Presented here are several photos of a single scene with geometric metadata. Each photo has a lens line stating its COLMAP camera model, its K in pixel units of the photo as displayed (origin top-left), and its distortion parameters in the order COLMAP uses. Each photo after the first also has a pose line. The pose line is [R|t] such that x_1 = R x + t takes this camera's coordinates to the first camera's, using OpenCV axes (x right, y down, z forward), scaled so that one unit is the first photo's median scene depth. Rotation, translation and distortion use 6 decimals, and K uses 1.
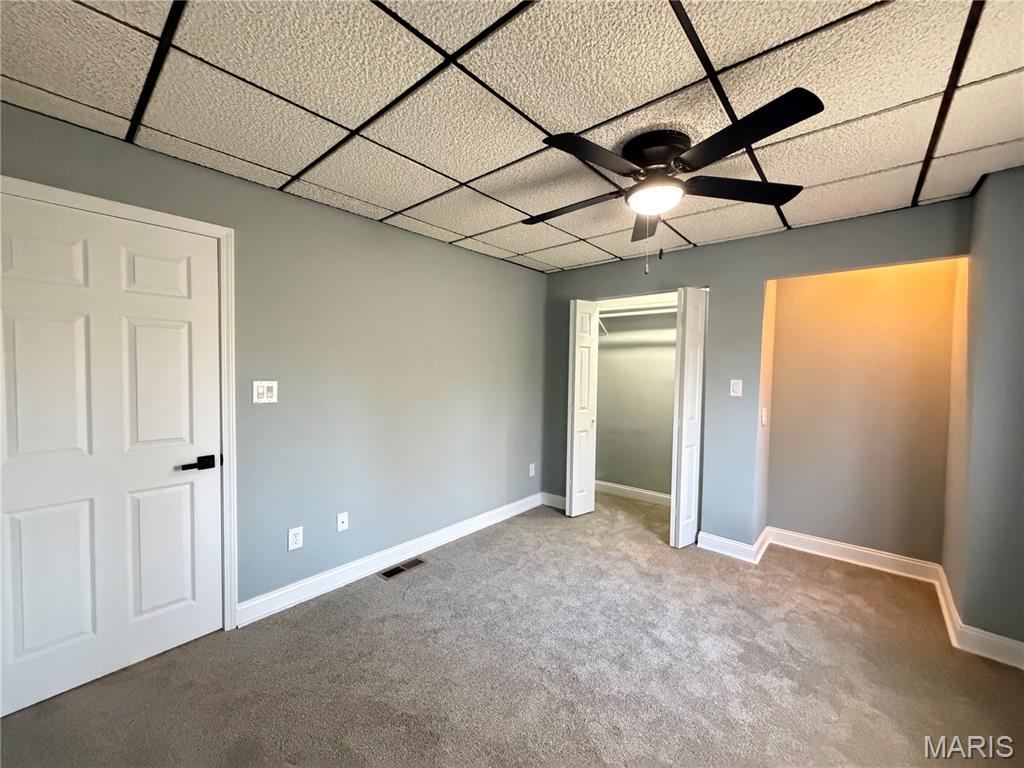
lens RADIAL K [[408.6, 0, 512.8], [0, 408.6, 387.1], [0, 0, 1]] dist [-0.000142, 0.000012]
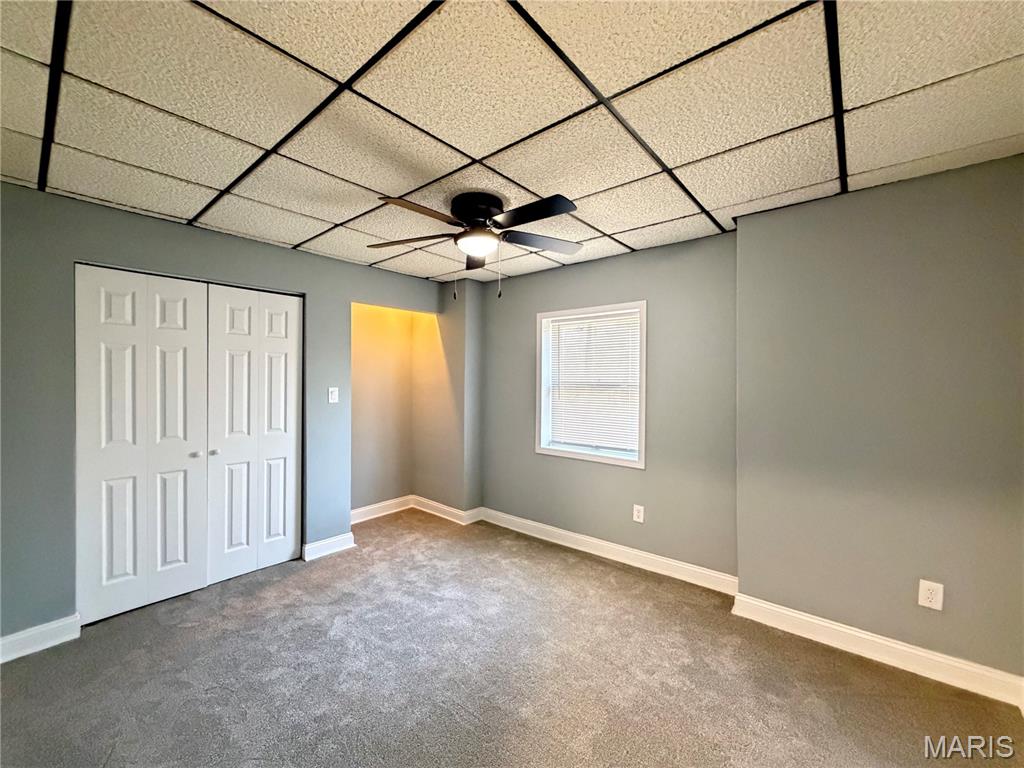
lens RADIAL K [[408.6, 0, 513.3], [0, 408.6, 379.6], [0, 0, 1]] dist [-0.000142, 0.000012]
pose [[-0.016847, -0.018997, 0.999678, -0.634916], [0.034284, 0.999221, 0.019566, -0.050078], [-0.999270, 0.034602, -0.016183, 0.632809]]
